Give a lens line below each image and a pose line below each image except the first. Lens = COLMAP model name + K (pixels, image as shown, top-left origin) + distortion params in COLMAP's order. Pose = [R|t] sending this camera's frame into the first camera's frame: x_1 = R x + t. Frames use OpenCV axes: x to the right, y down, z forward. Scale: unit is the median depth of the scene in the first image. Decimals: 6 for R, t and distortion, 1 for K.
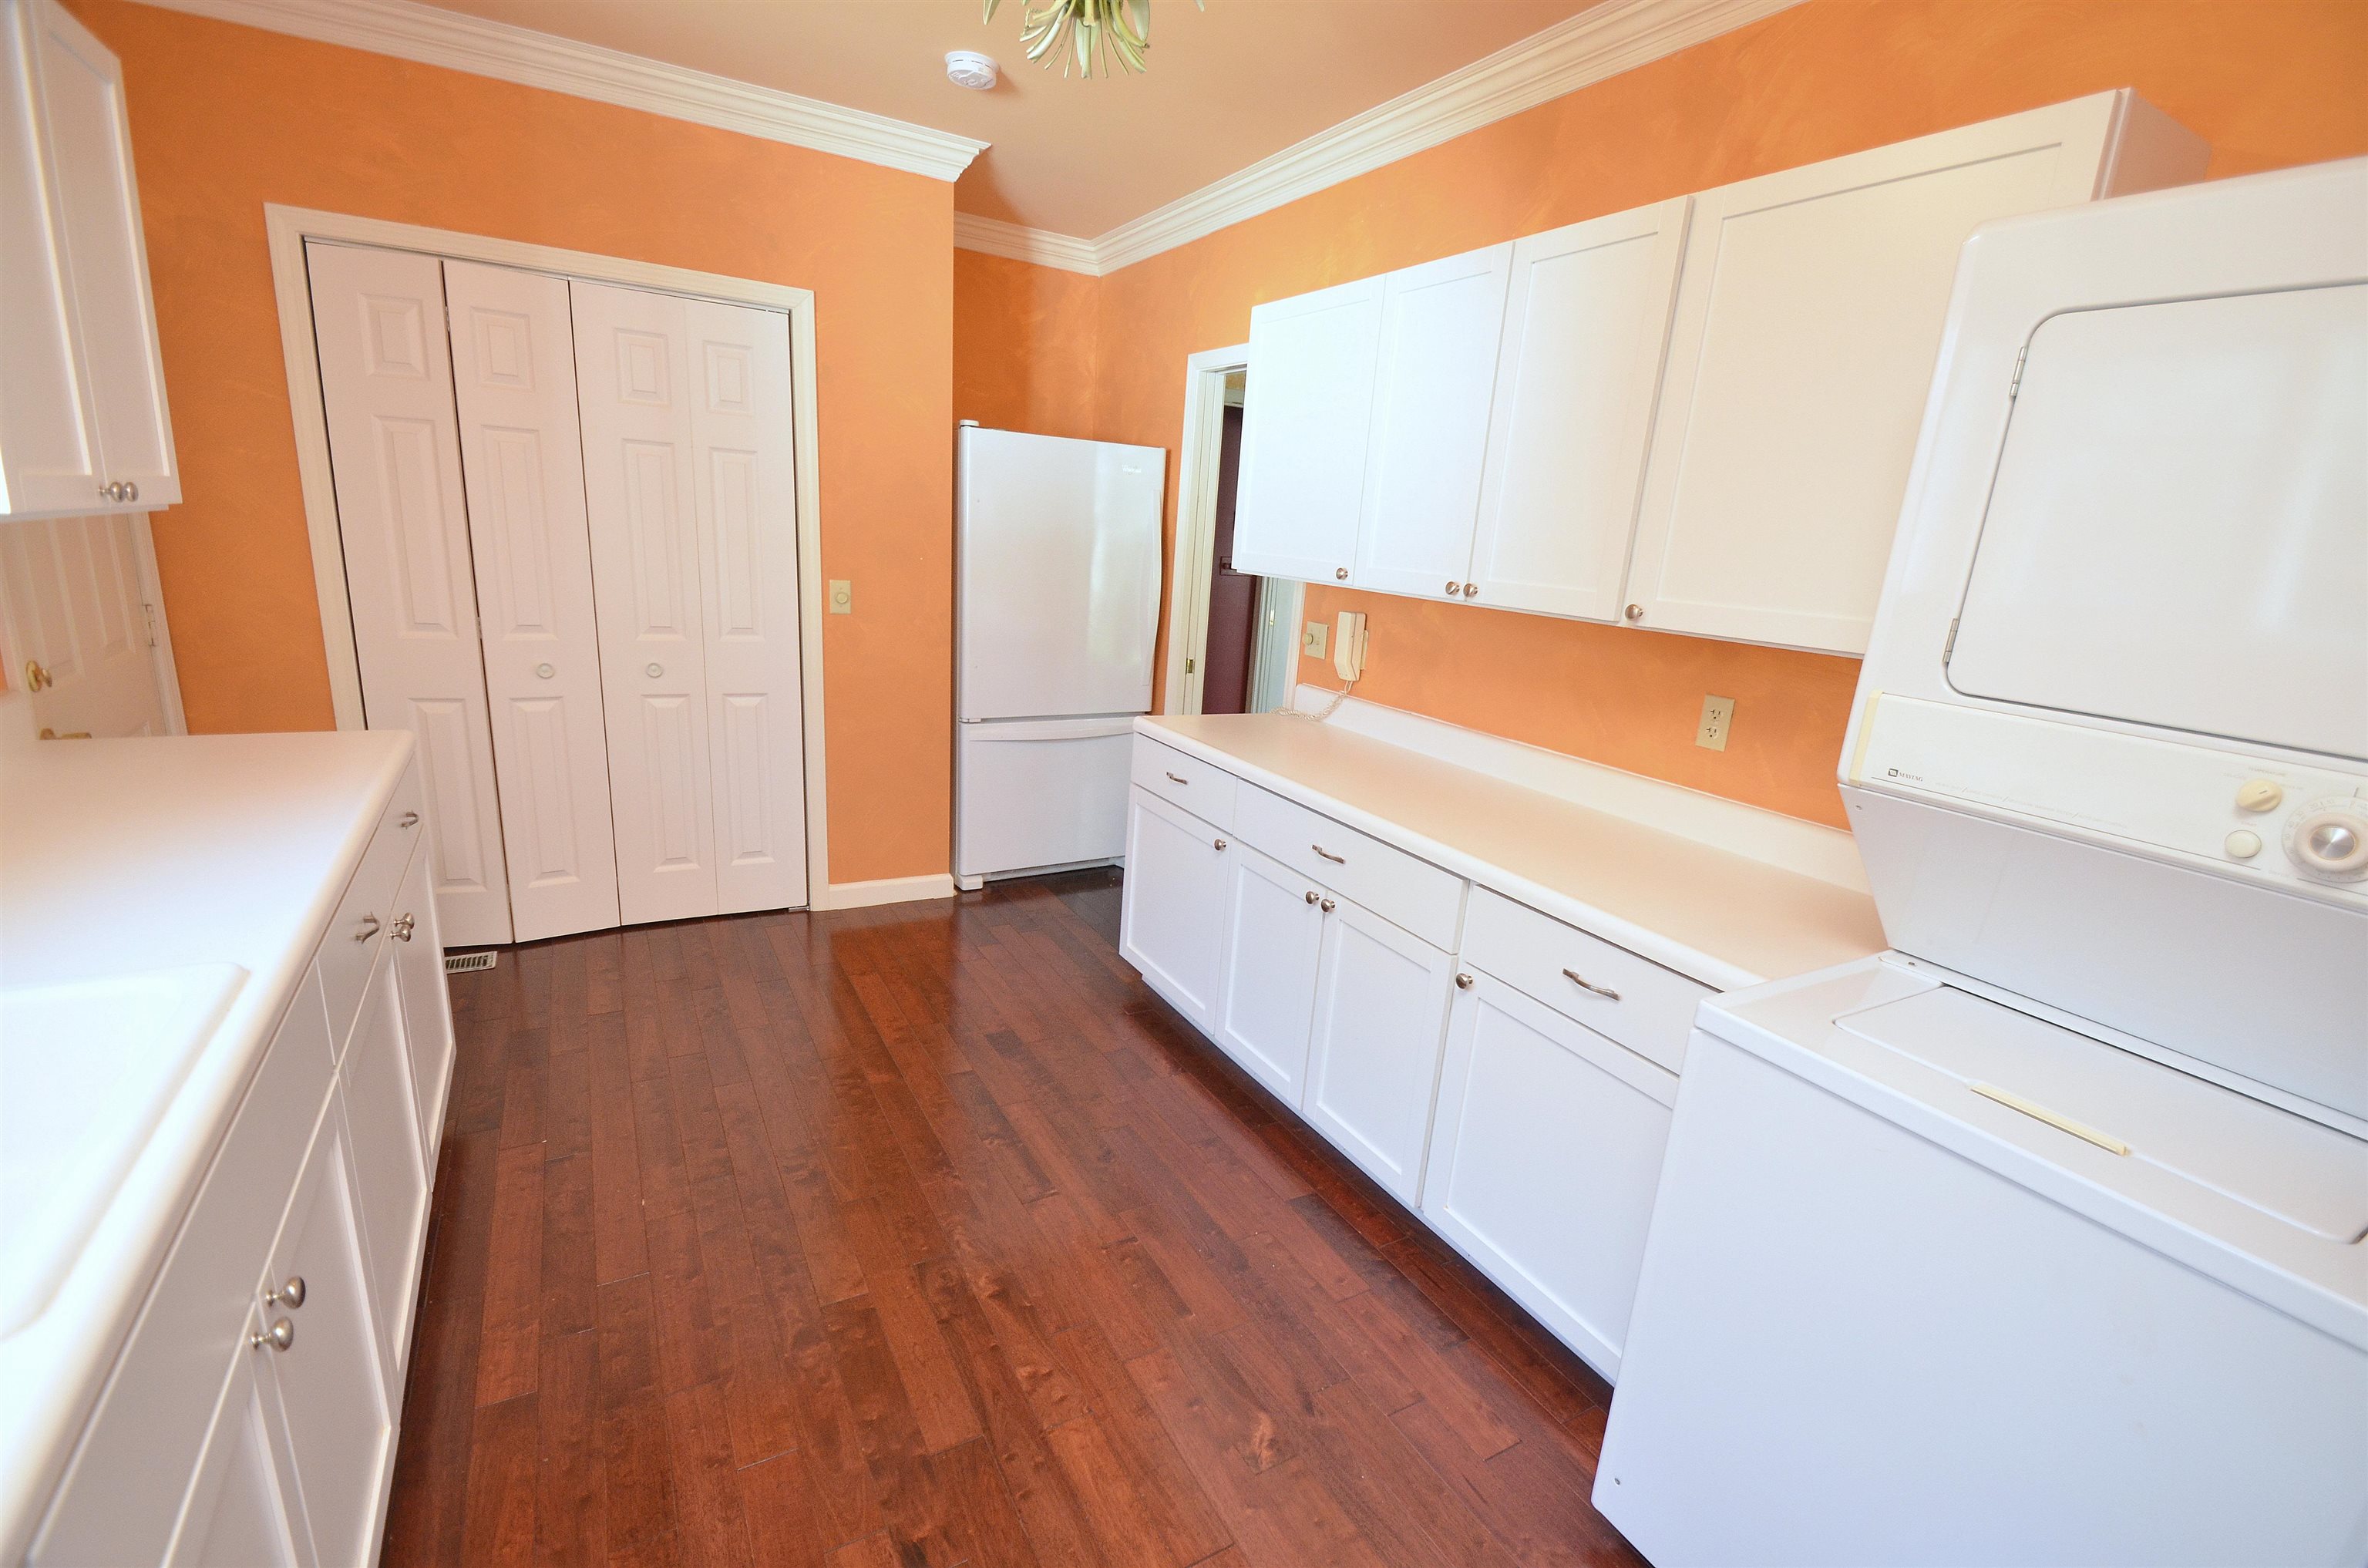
lens RADIAL K [[1024.9, 0, 1194.5], [0, 1024.9, 809.8], [0, 0, 1]] dist [0.000032, -0.007379]
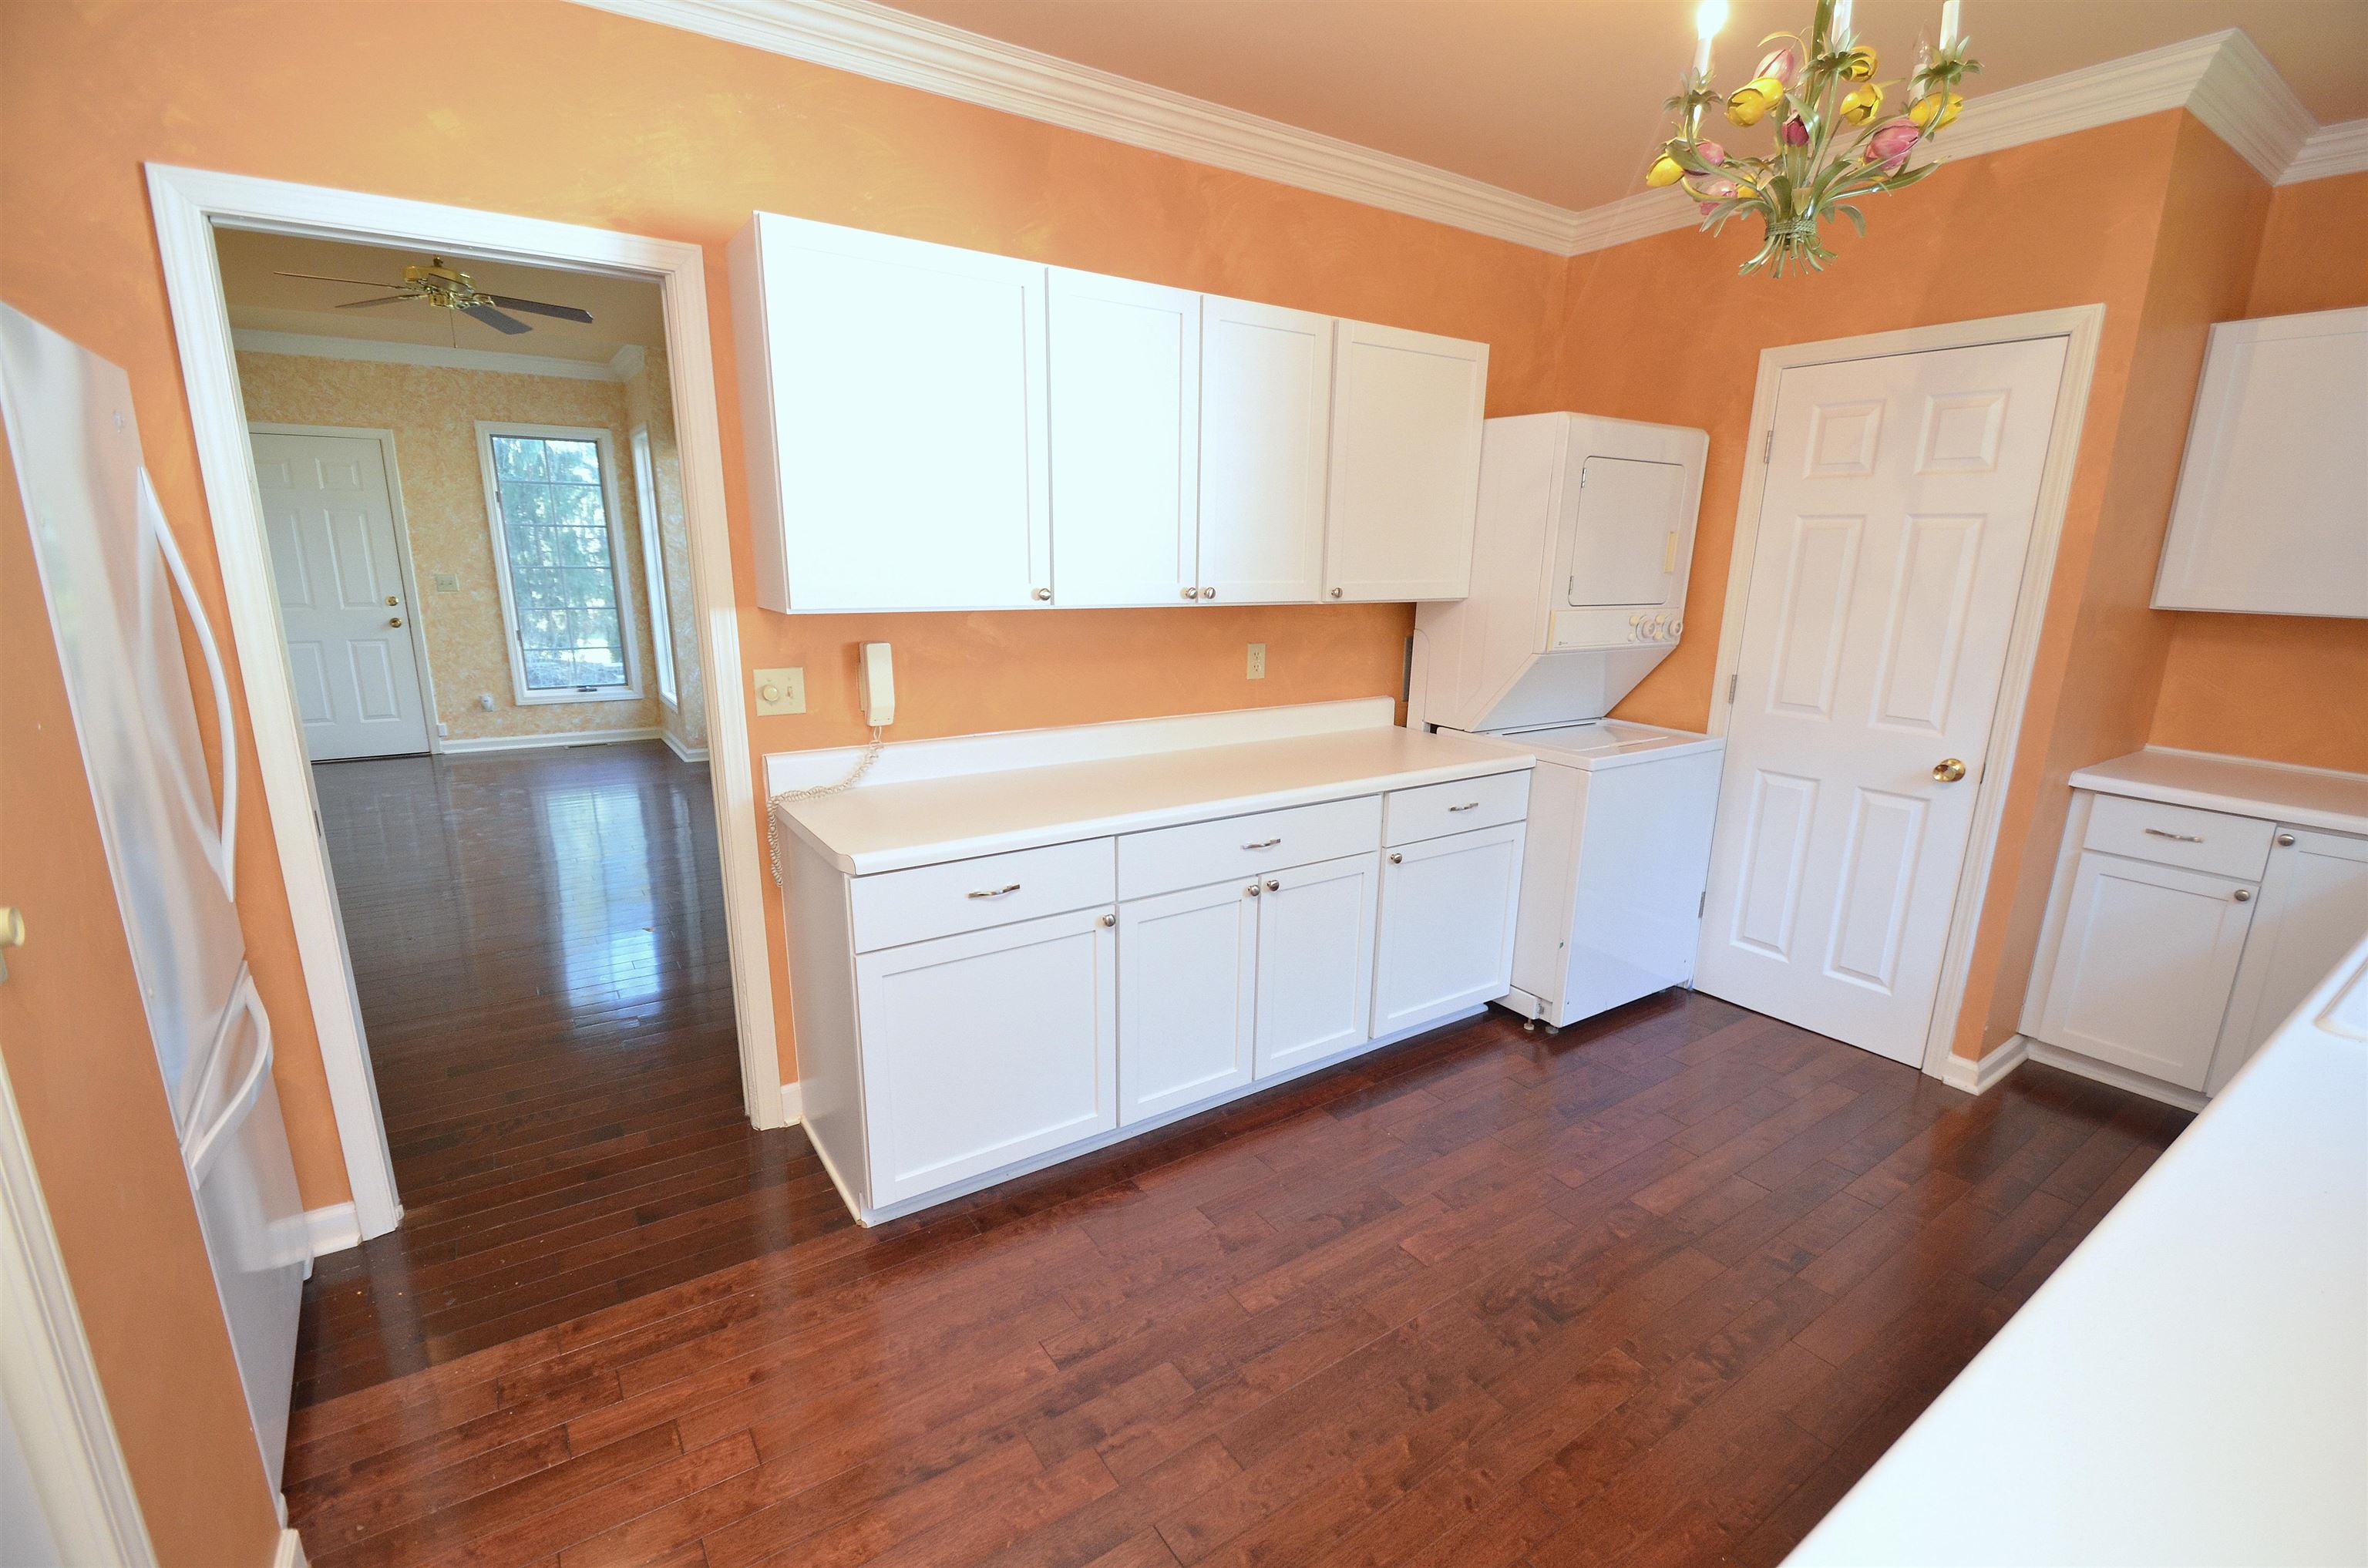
lens RADIAL K [[1024.9, 0, 1194.5], [0, 1024.9, 809.8], [0, 0, 1]] dist [0.000032, -0.007379]
pose [[-0.069744, -0.320373, 0.944721, -0.909517], [0.243774, 0.912842, 0.327558, -0.375531], [-0.967321, 0.253144, 0.014433, 1.061185]]
